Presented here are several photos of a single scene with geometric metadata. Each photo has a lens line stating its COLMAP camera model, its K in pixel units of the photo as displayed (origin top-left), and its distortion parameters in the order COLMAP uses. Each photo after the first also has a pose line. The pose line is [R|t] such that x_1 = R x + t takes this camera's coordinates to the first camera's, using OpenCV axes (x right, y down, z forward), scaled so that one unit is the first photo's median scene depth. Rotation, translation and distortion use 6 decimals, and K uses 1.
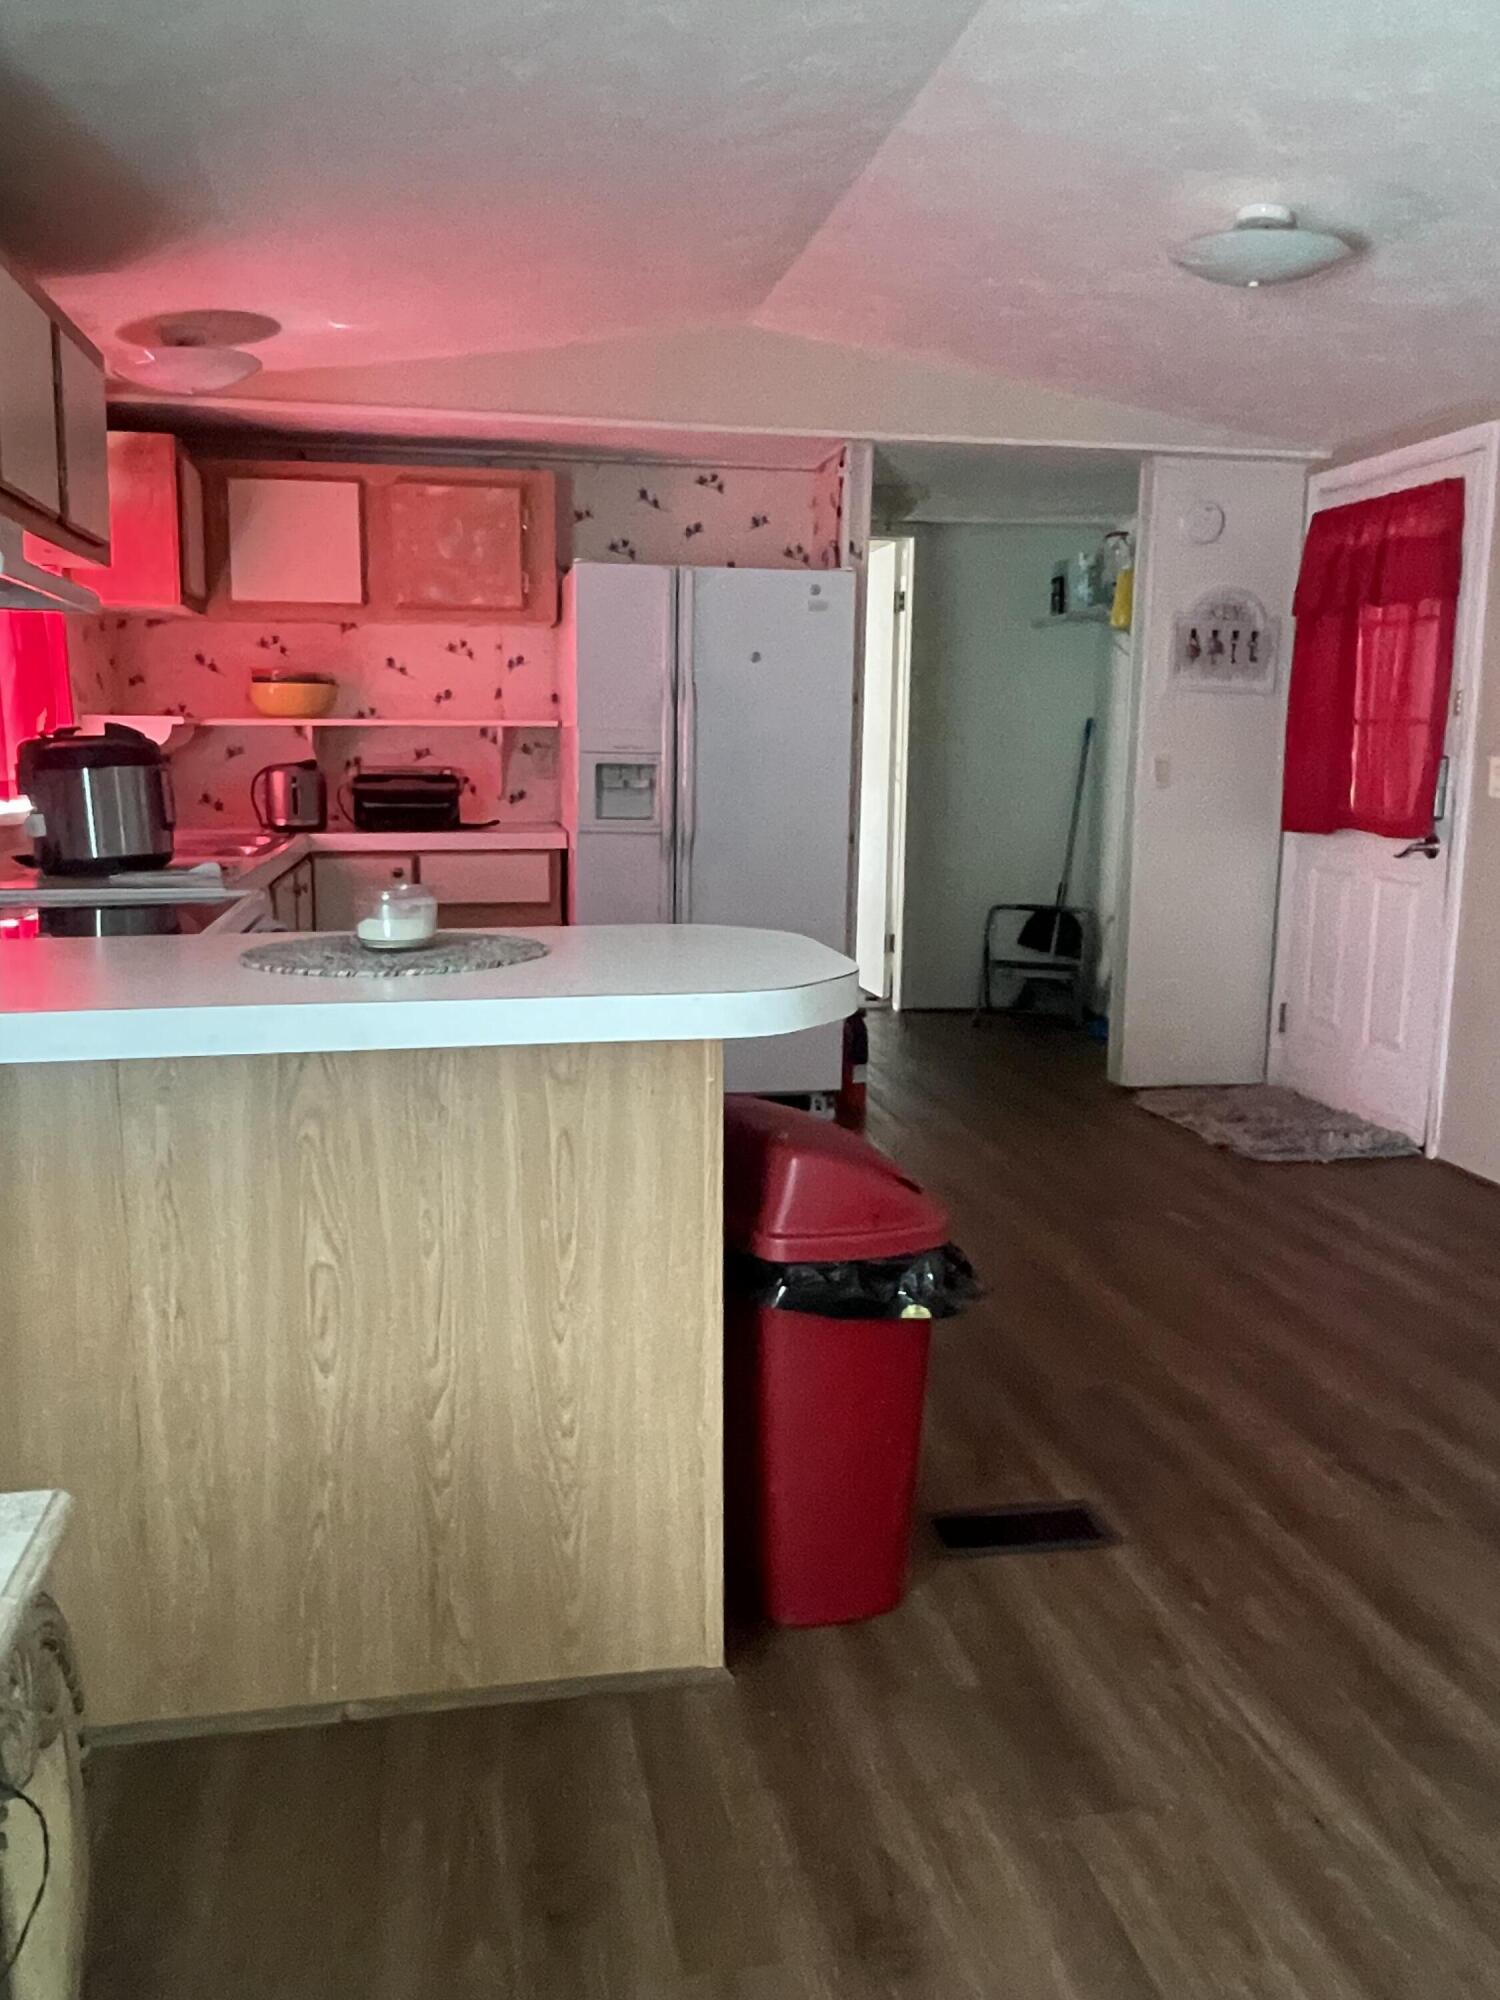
lens RADIAL K [[1536.5, 0, 738.2], [0, 1536.5, 996.0], [0, 0, 1]] dist [0.000545, -0.003700]
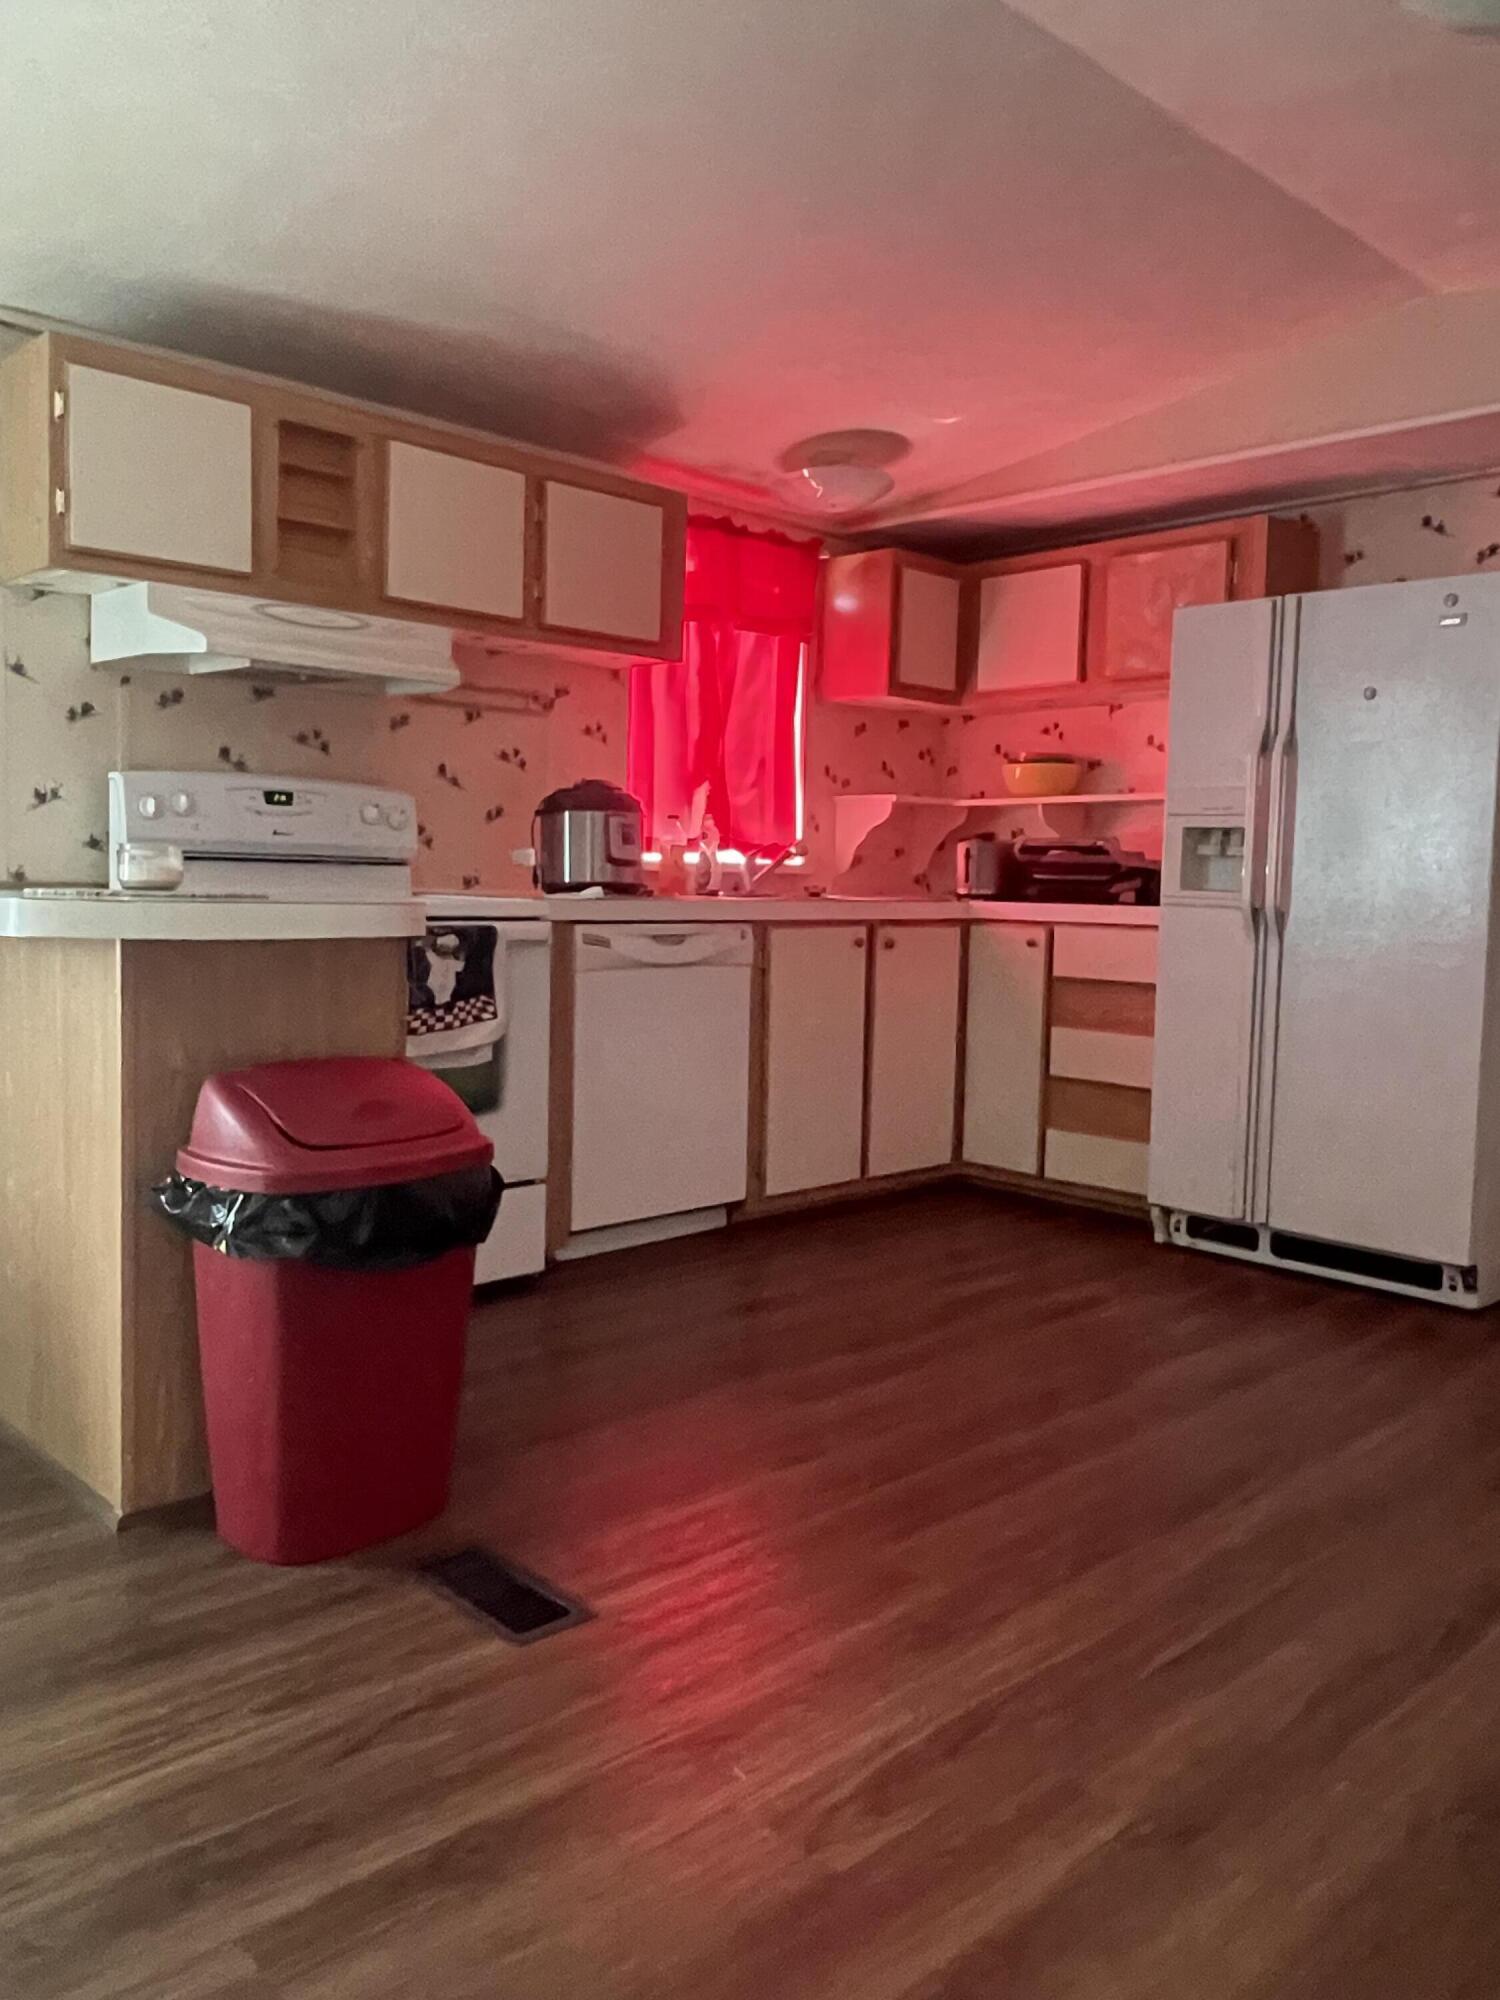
lens RADIAL K [[1536.5, 0, 739.0], [0, 1536.5, 998.1], [0, 0, 1]] dist [0.000545, -0.003700]
pose [[0.535682, 0.070351, -0.841484, 0.504622], [-0.161104, 0.986733, -0.020064, 0.005577], [0.828909, 0.146314, 0.539909, 0.307453]]
